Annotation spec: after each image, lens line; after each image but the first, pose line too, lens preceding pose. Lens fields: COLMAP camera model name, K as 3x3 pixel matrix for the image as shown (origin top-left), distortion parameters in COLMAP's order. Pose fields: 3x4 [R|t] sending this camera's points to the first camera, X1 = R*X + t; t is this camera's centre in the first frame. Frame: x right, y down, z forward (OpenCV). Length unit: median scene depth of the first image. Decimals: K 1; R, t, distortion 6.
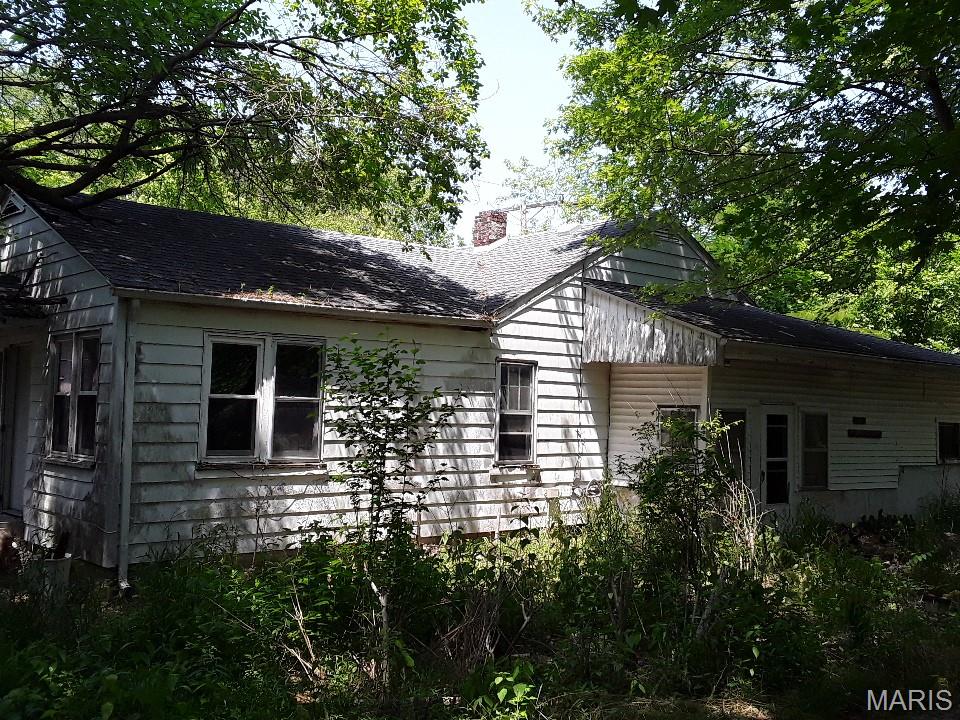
lens RADIAL K [[1008.2, 0, 480.0], [0, 1008.2, 360.0], [0, 0, 1]] dist [0.070350, -0.024038]
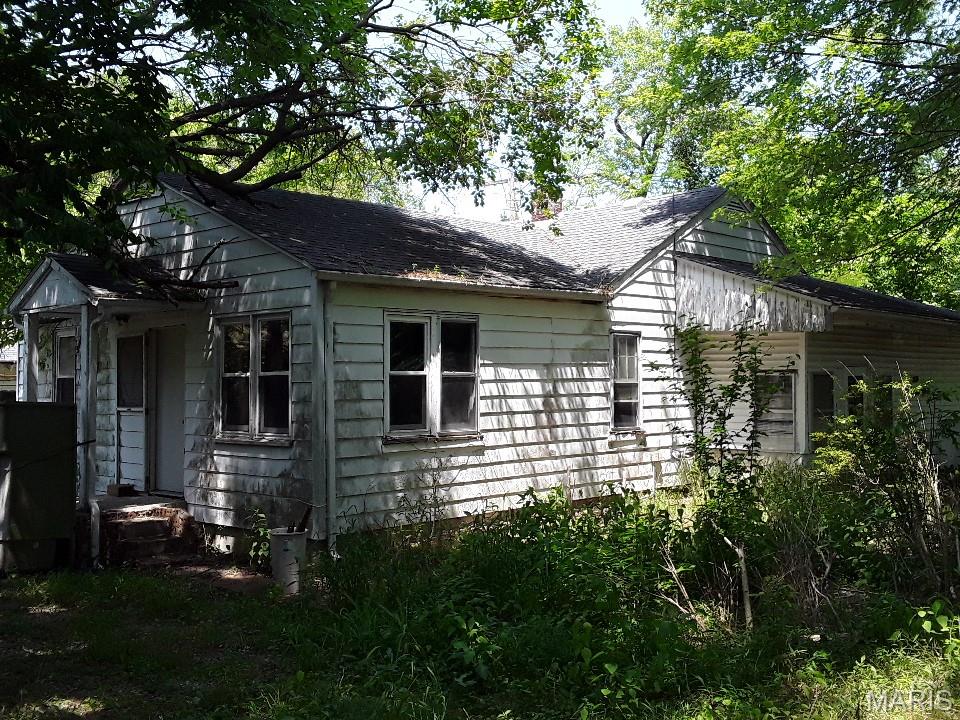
lens RADIAL K [[1008.2, 0, 480.0], [0, 1008.2, 360.0], [0, 0, 1]] dist [0.070350, -0.024038]
pose [[0.995164, -0.028641, 0.093961, -0.228540], [0.026074, 0.999256, 0.028433, -0.004082], [-0.094706, -0.025846, 0.995170, -0.031248]]
